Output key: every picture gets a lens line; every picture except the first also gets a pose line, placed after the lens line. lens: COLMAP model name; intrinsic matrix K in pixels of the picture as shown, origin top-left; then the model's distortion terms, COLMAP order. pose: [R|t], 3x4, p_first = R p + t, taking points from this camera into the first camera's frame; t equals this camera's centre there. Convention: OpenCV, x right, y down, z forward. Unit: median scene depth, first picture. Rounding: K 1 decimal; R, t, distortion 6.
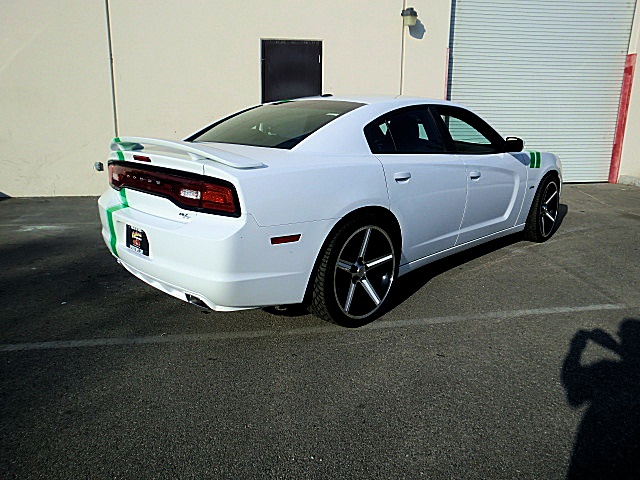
lens RADIAL K [[502.3, 0, 319.6], [0, 502.3, 233.3], [0, 0, 1]] dist [-0.118627, 0.140781]
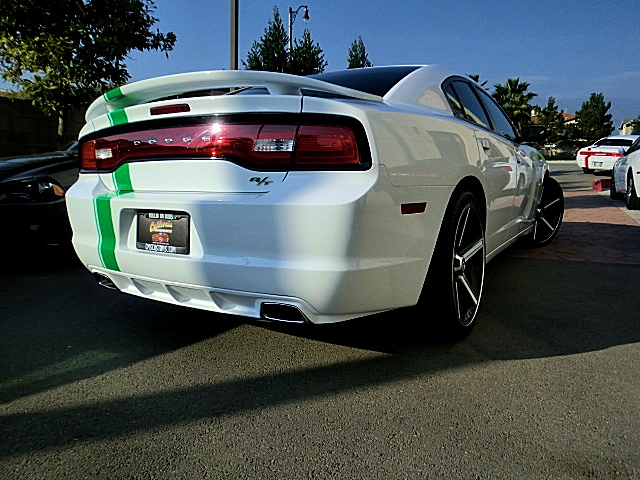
lens RADIAL K [[502.3, 0, 315.8], [0, 502.3, 226.9], [0, 0, 1]] dist [-0.118627, 0.140781]
pose [[0.968311, -0.050594, 0.244567, -0.317469], [0.080263, 0.990359, -0.112905, 0.090429], [-0.236497, 0.128957, 0.963037, 0.310560]]
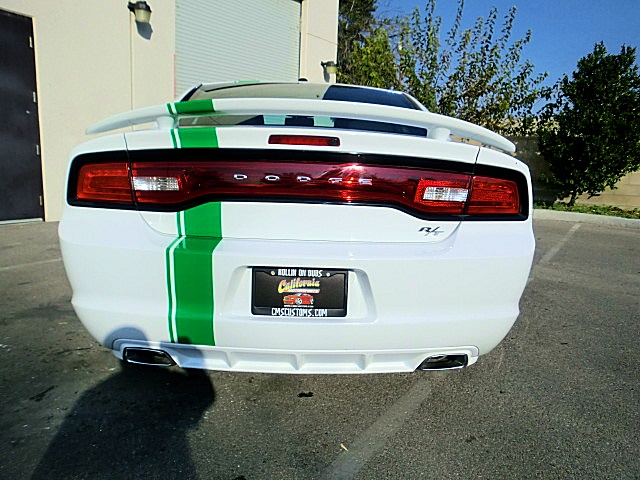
lens RADIAL K [[502.3, 0, 319.5], [0, 502.3, 237.4], [0, 0, 1]] dist [-0.118627, 0.140781]
pose [[0.658697, -0.109957, 0.744330, -0.714635], [0.146230, 0.989109, 0.016710, -0.050565], [-0.738062, 0.097837, 0.667602, 0.597767]]
